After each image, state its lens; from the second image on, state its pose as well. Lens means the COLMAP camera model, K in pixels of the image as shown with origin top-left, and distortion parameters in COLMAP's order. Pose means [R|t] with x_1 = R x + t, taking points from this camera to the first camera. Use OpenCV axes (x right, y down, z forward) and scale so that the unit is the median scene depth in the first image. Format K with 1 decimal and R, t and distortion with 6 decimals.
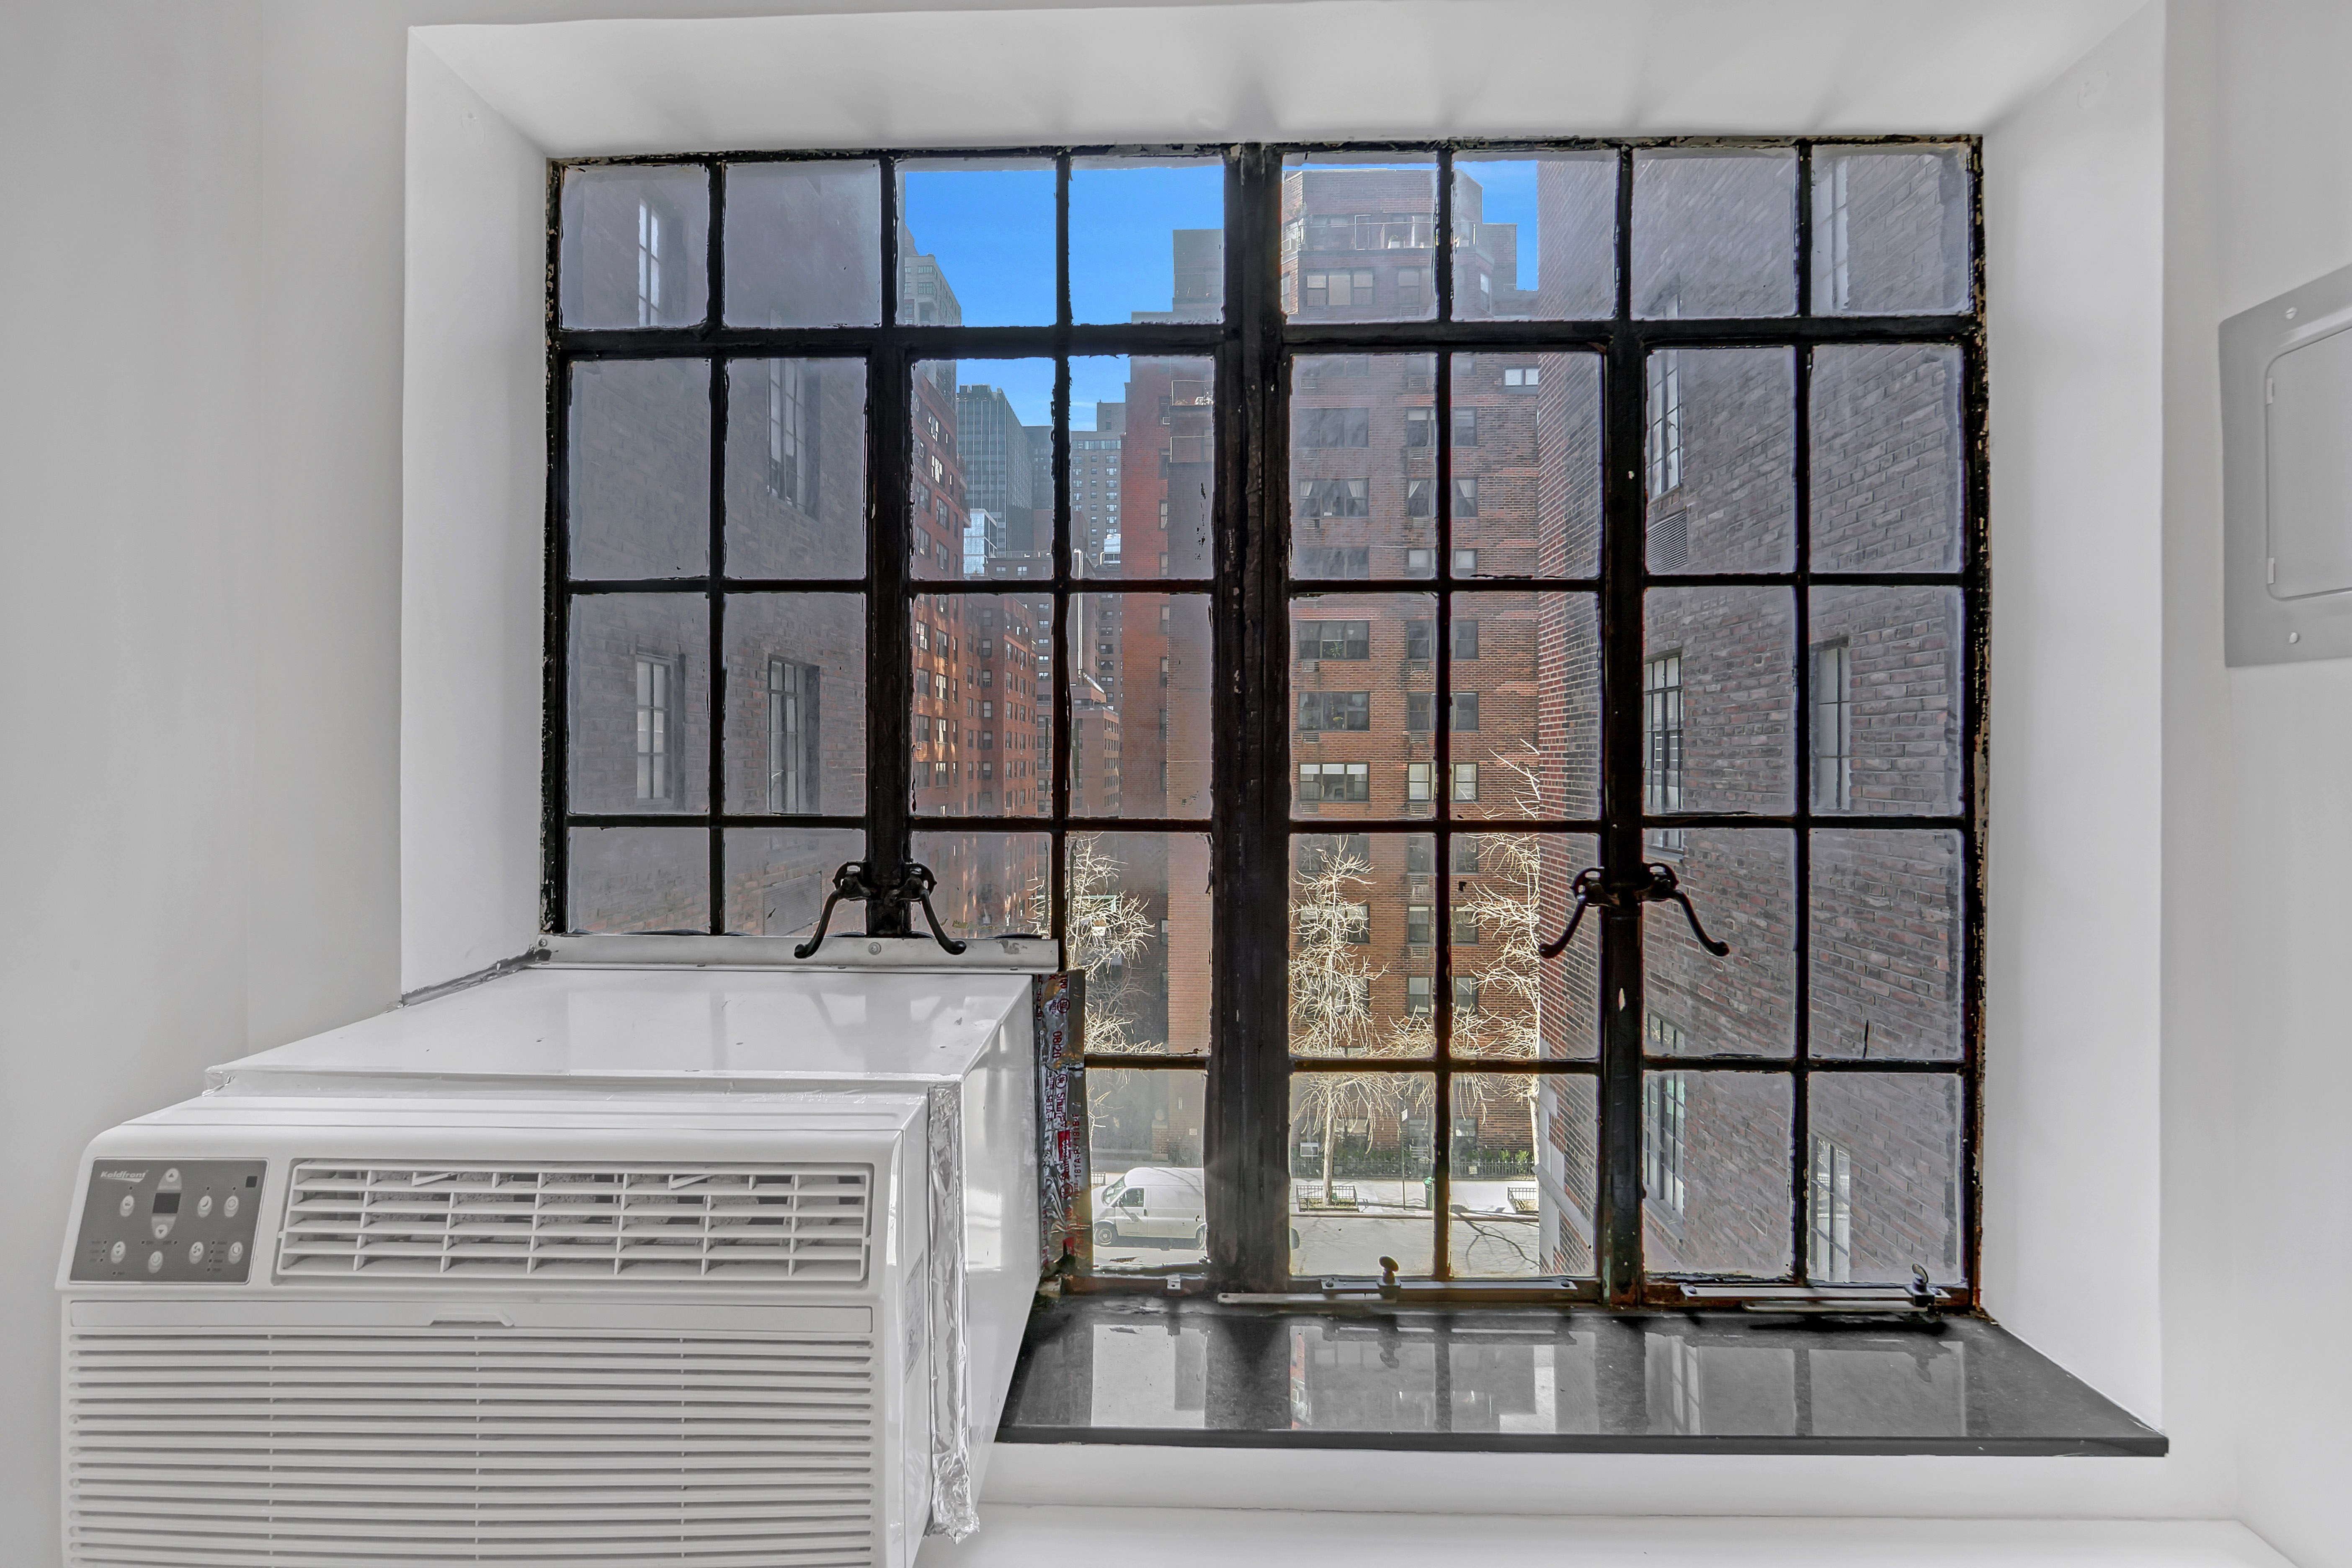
lens RADIAL K [[941.9, 0, 1184.0], [0, 941.9, 757.1], [0, 0, 1]] dist [-0.013839, 0.000212]
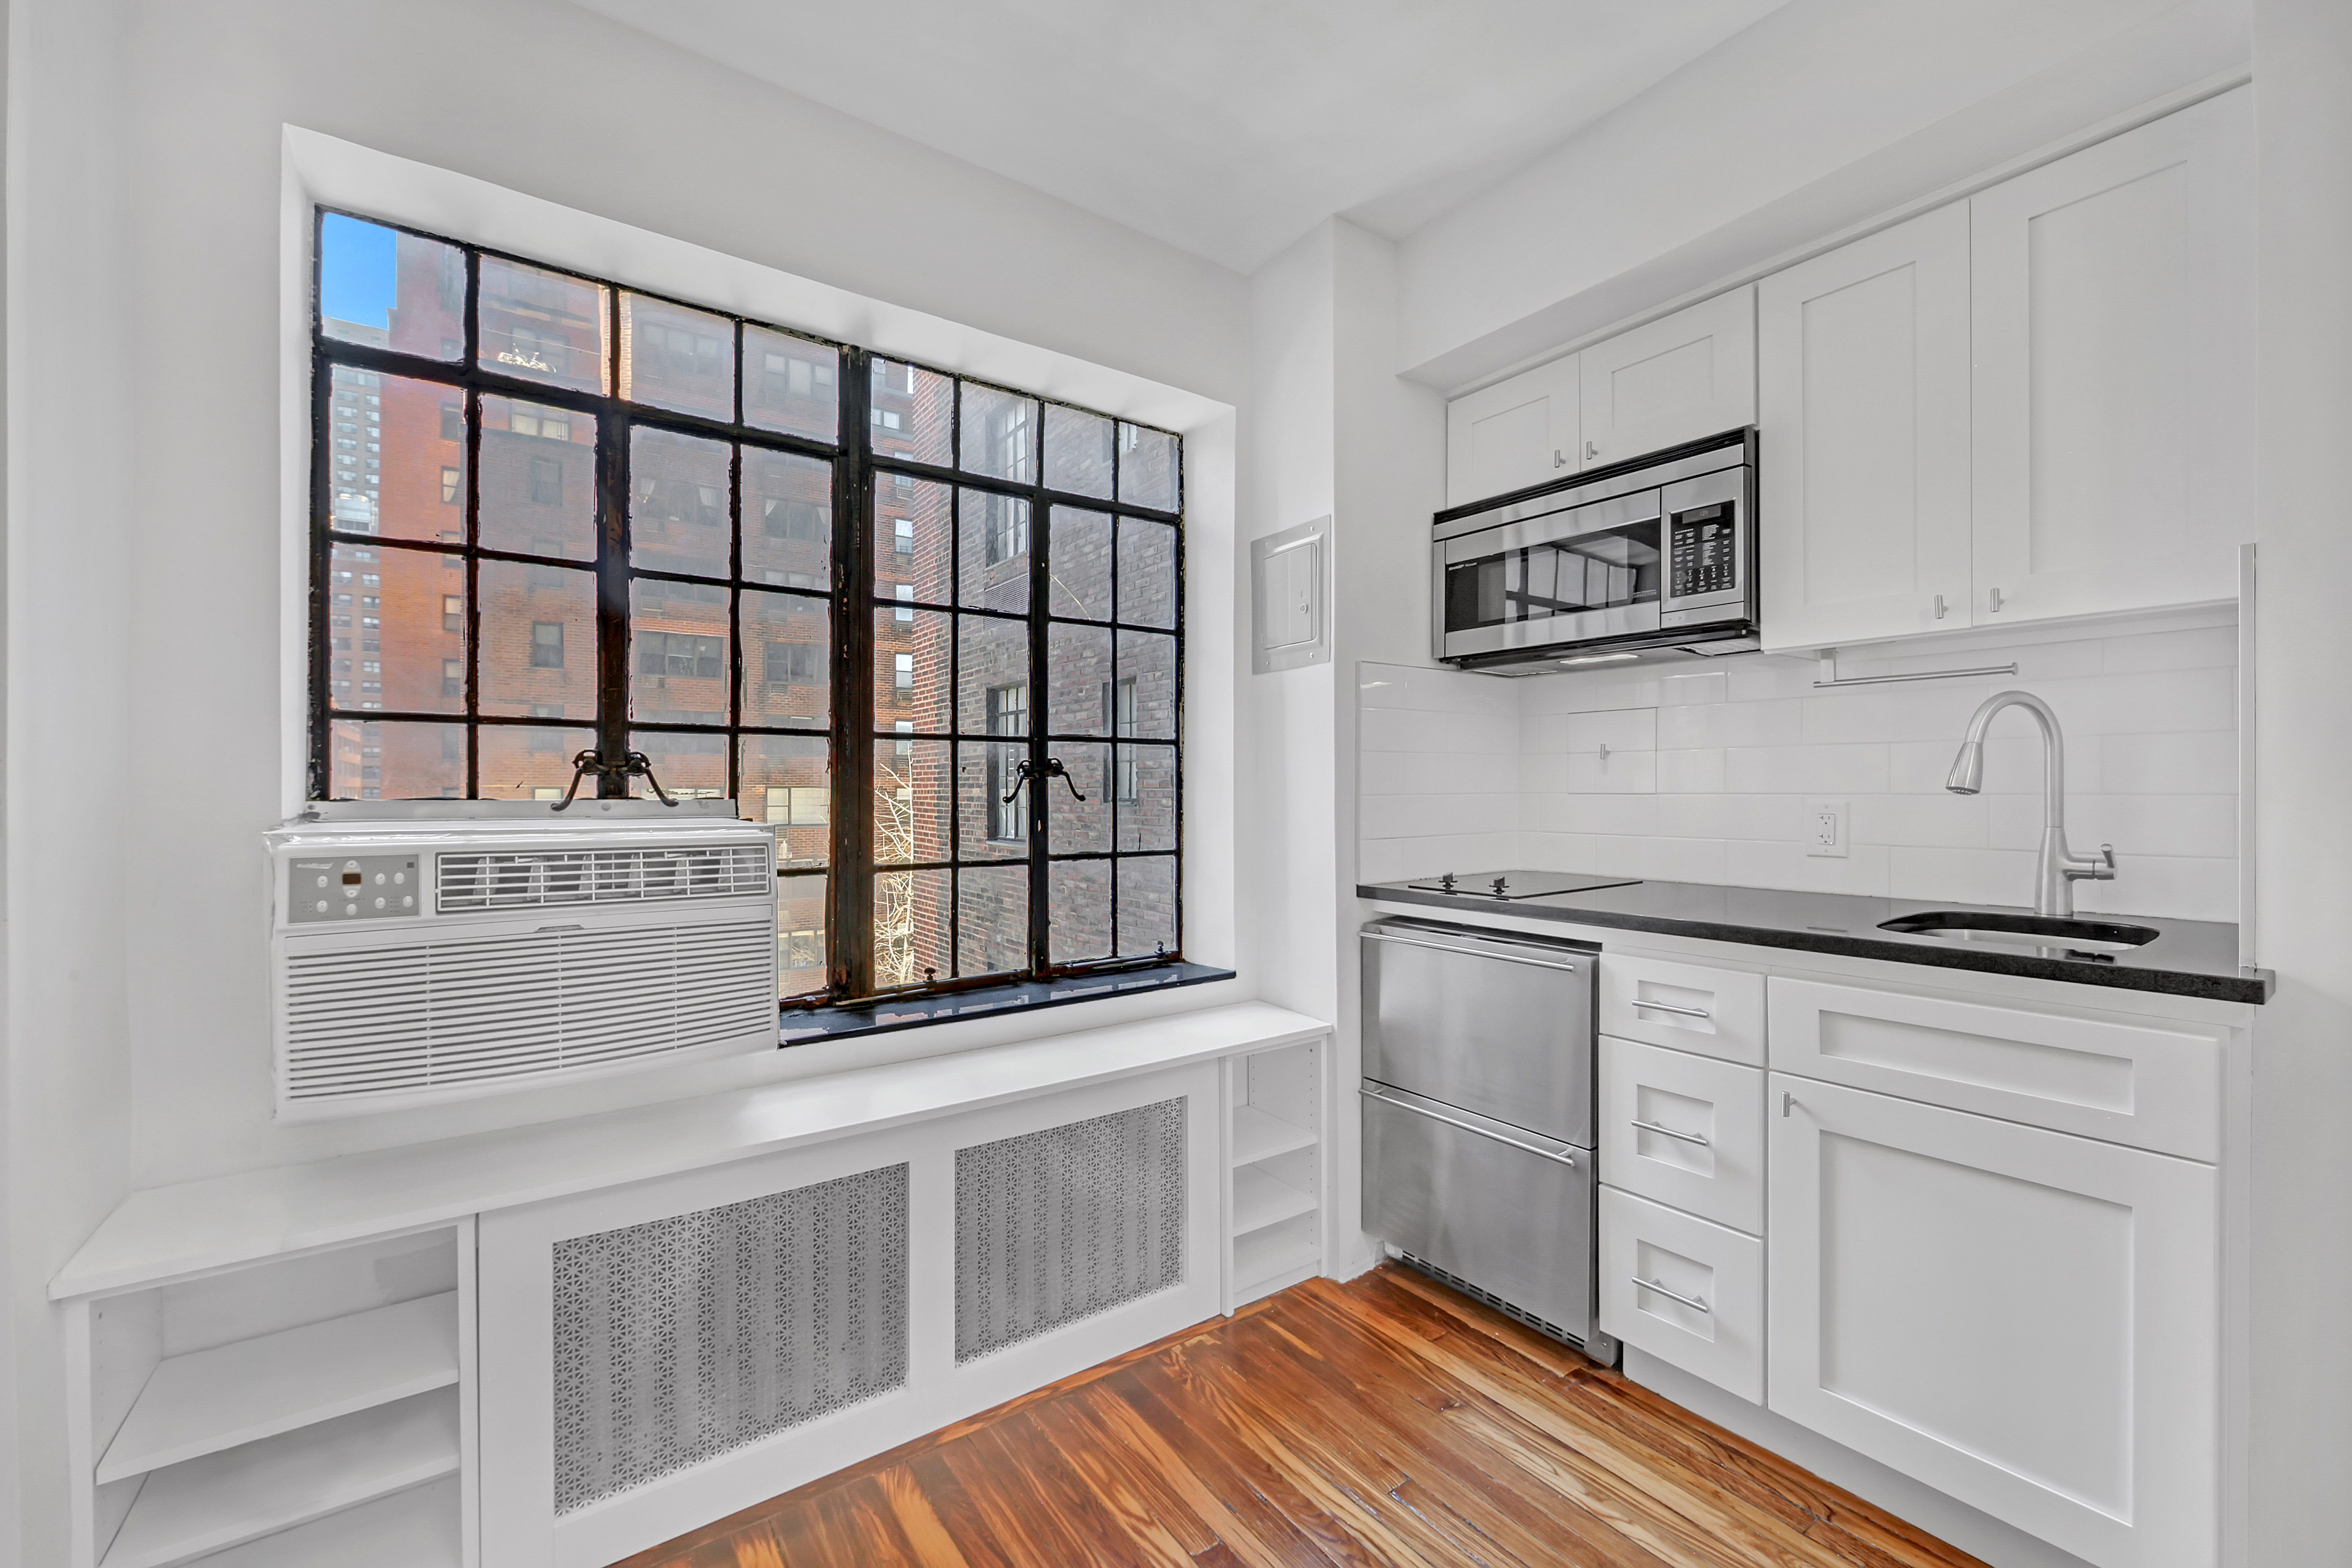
lens RADIAL K [[948.5, 0, 1168.6], [0, 948.5, 793.7], [0, 0, 1]] dist [-0.013077, 0.001646]
pose [[0.796283, -0.004031, 0.604910, -0.534643], [0.000614, 0.999983, 0.005855, 0.175974], [-0.604923, -0.004291, 0.796272, -0.775293]]
